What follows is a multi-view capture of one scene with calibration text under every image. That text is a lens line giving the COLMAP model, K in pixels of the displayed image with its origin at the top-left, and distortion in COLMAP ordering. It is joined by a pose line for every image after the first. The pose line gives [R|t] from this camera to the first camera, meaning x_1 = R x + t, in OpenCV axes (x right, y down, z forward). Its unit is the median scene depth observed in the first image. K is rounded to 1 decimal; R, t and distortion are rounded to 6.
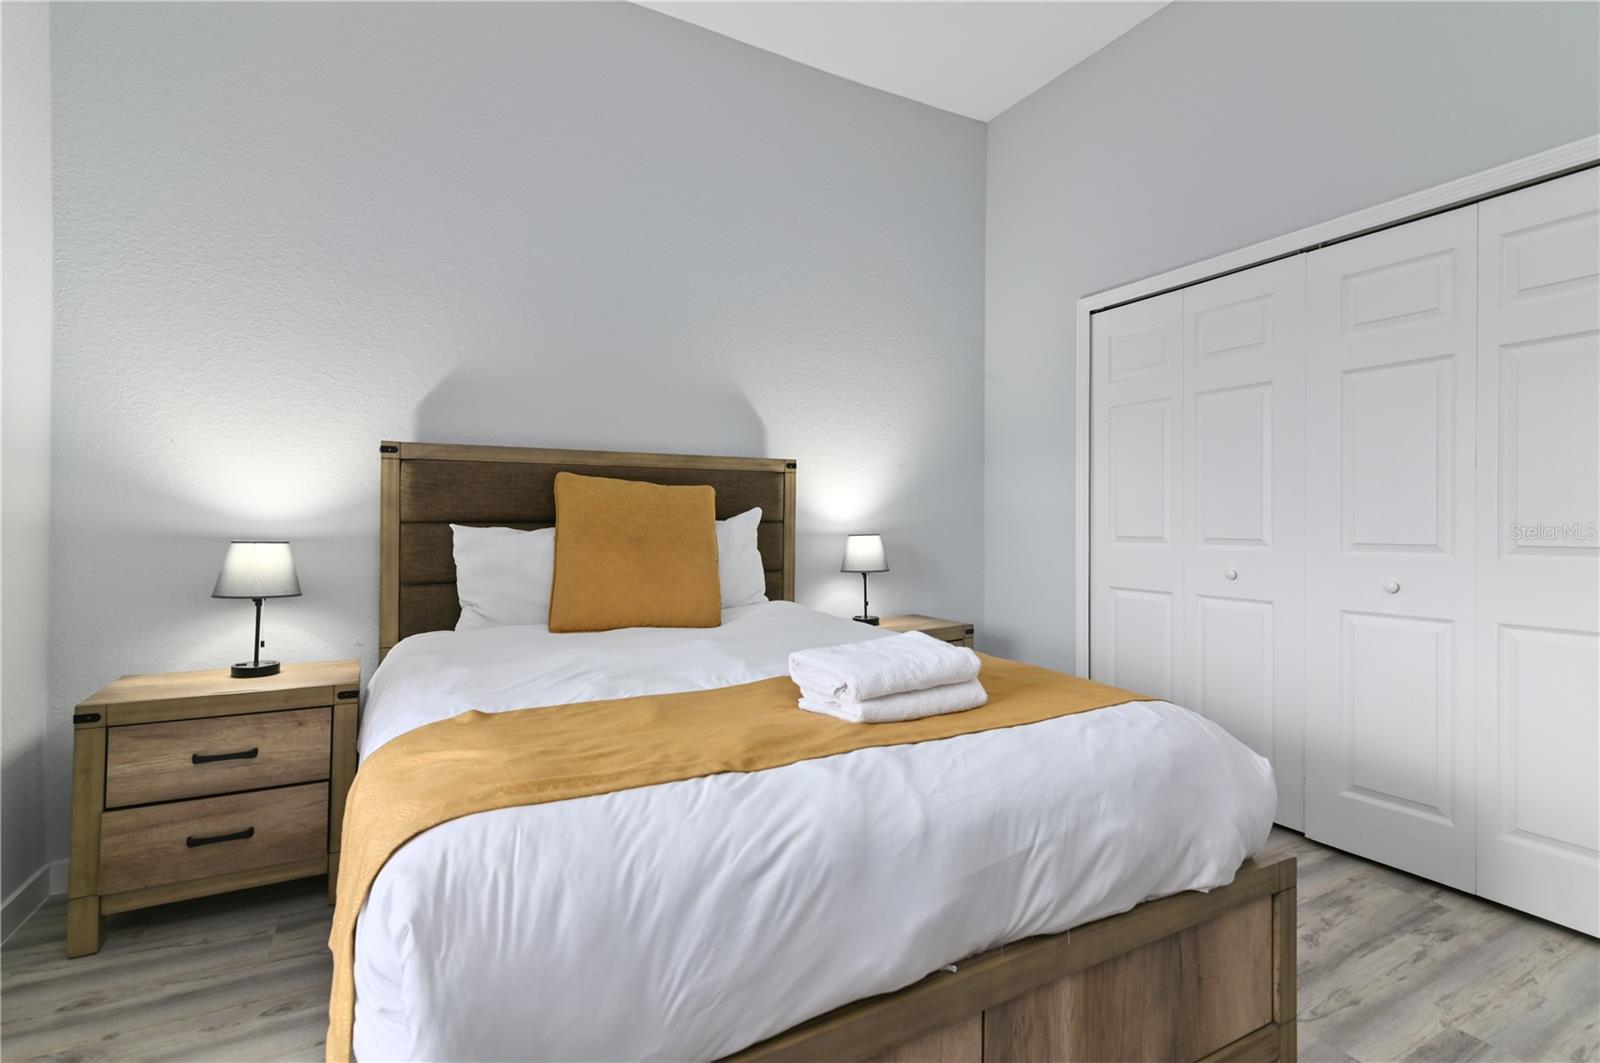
lens RADIAL K [[745.4, 0, 792.6], [0, 745.4, 513.9], [0, 0, 1]] dist [0.012743, 0.000146]
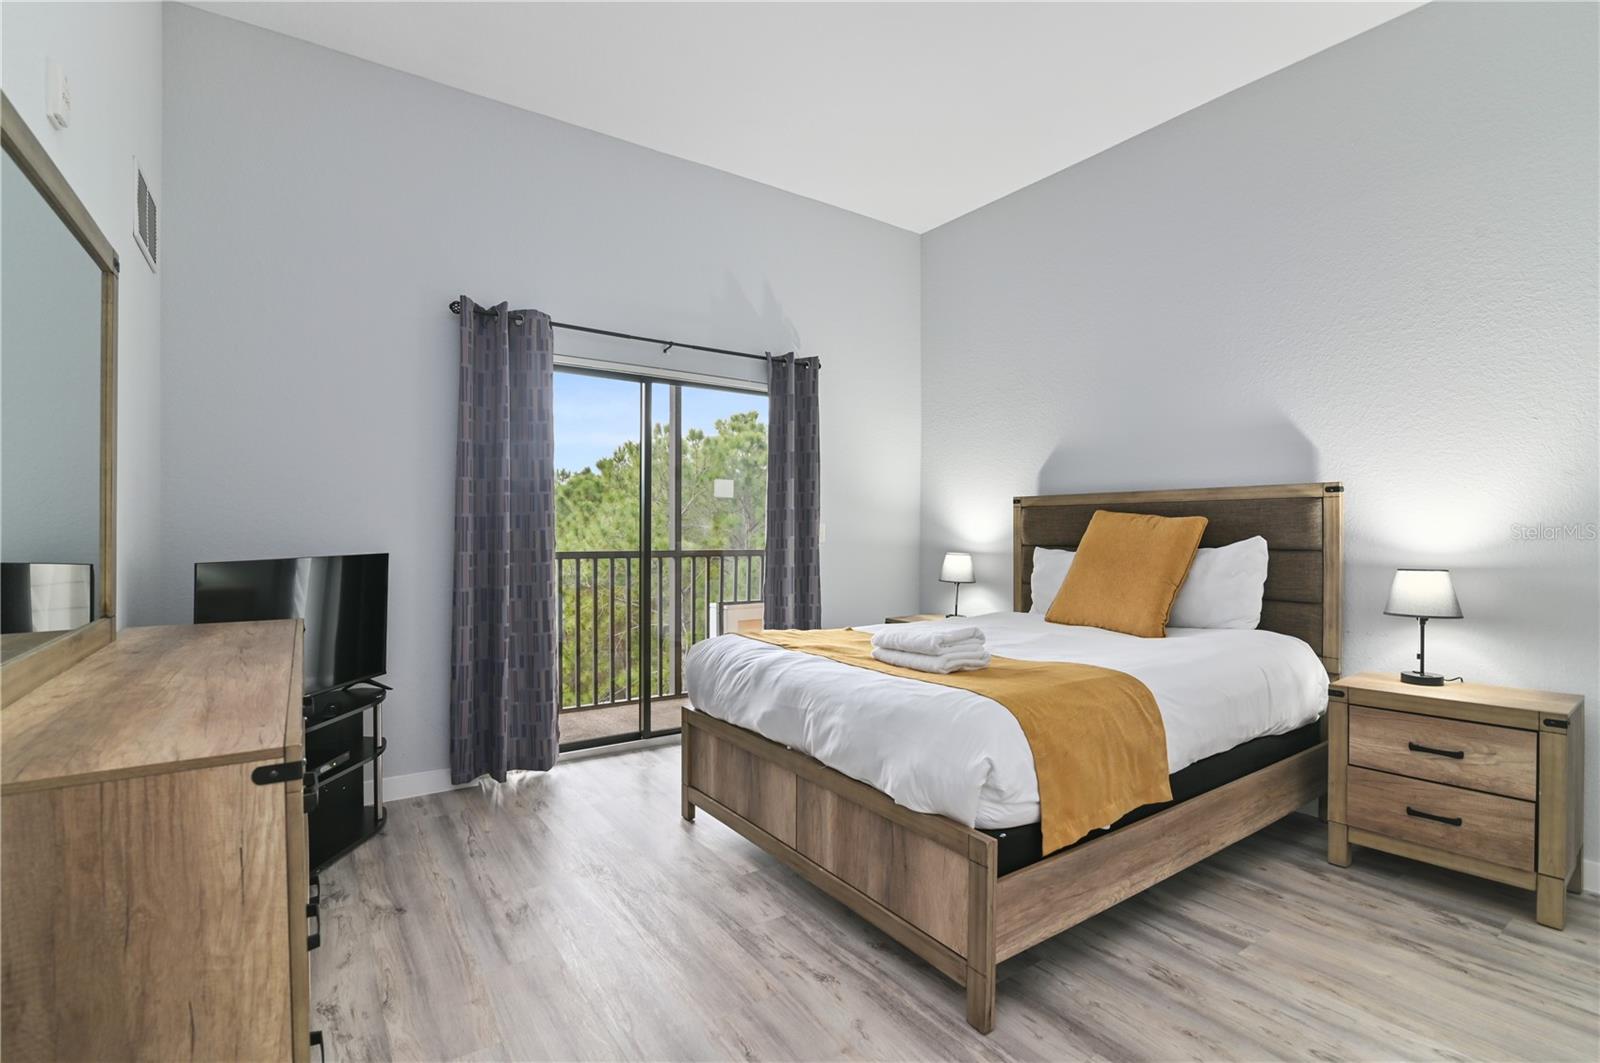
lens RADIAL K [[735.6, 0, 800.0], [0, 735.6, 531.5], [0, 0, 1]] dist [-0.041352, 0.000613]
pose [[0.111845, 0.000978, -0.993725, 0.918200], [0.009449, 0.999953, 0.002048, -0.024192], [0.993681, -0.009619, 0.111831, 0.294628]]
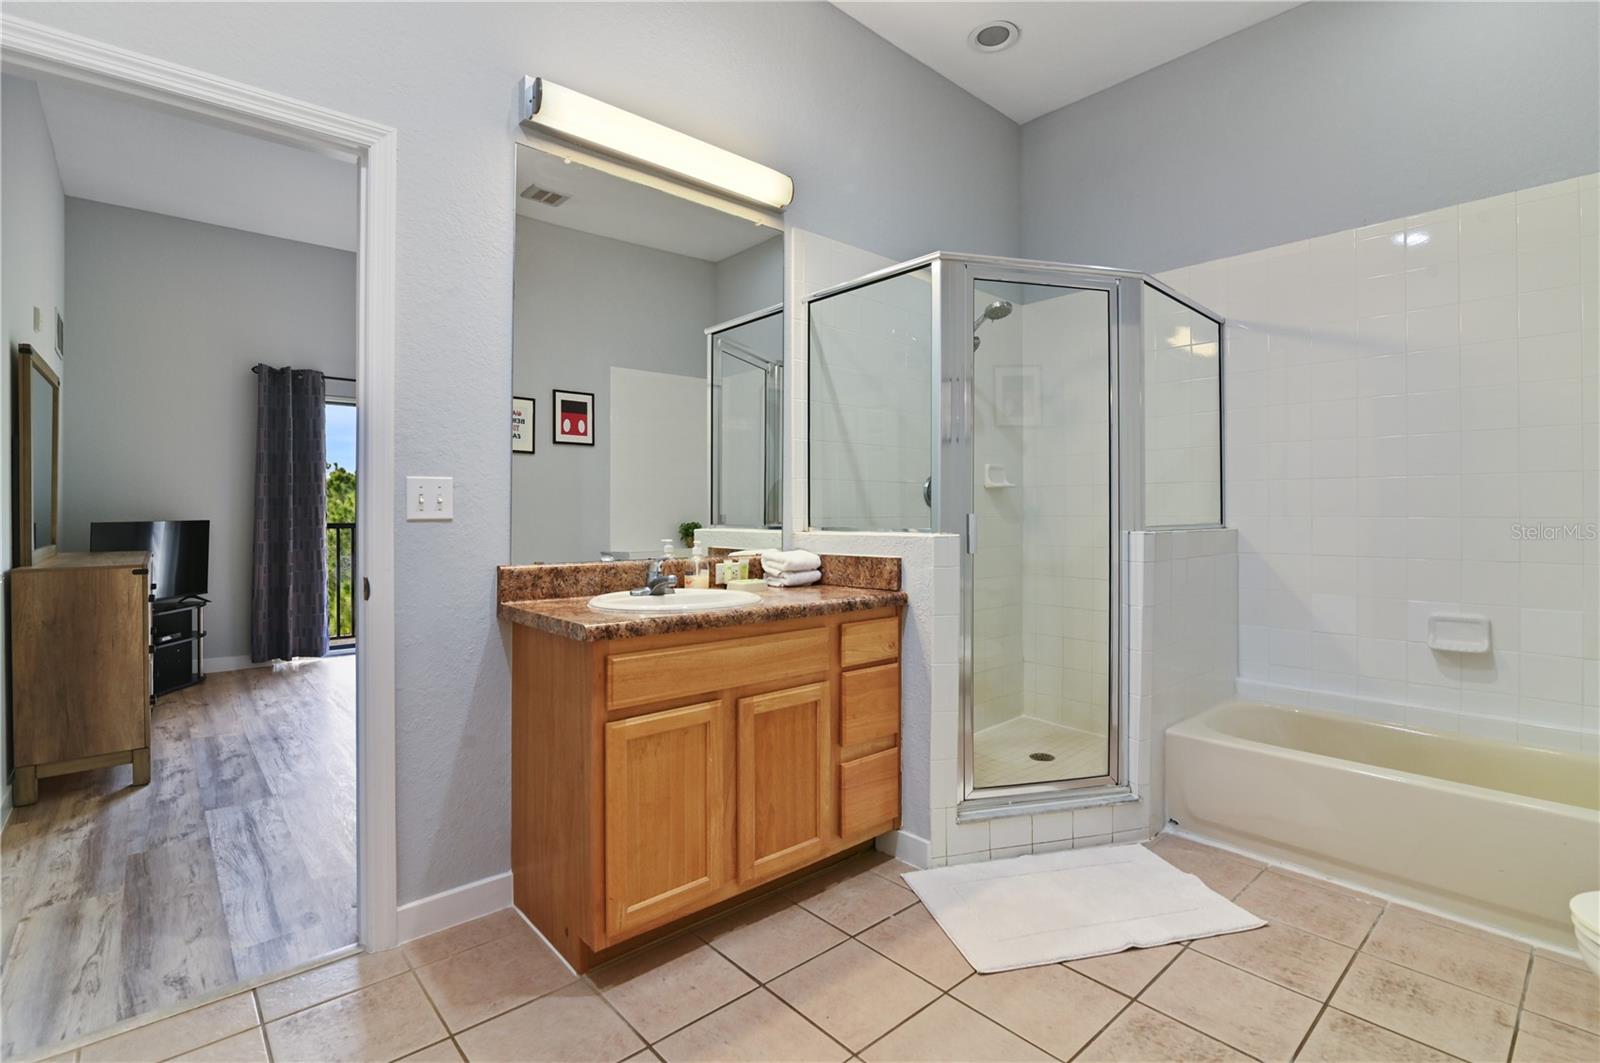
lens RADIAL K [[745.6, 0, 797.9], [0, 745.6, 512.8], [0, 0, 1]] dist [-0.014531, 0.000249]
pose [[0.222594, 0.002272, -0.974909, 1.470649], [0.007553, 0.999963, 0.004055, -0.015835], [0.974882, -0.008266, 0.222568, 0.595265]]
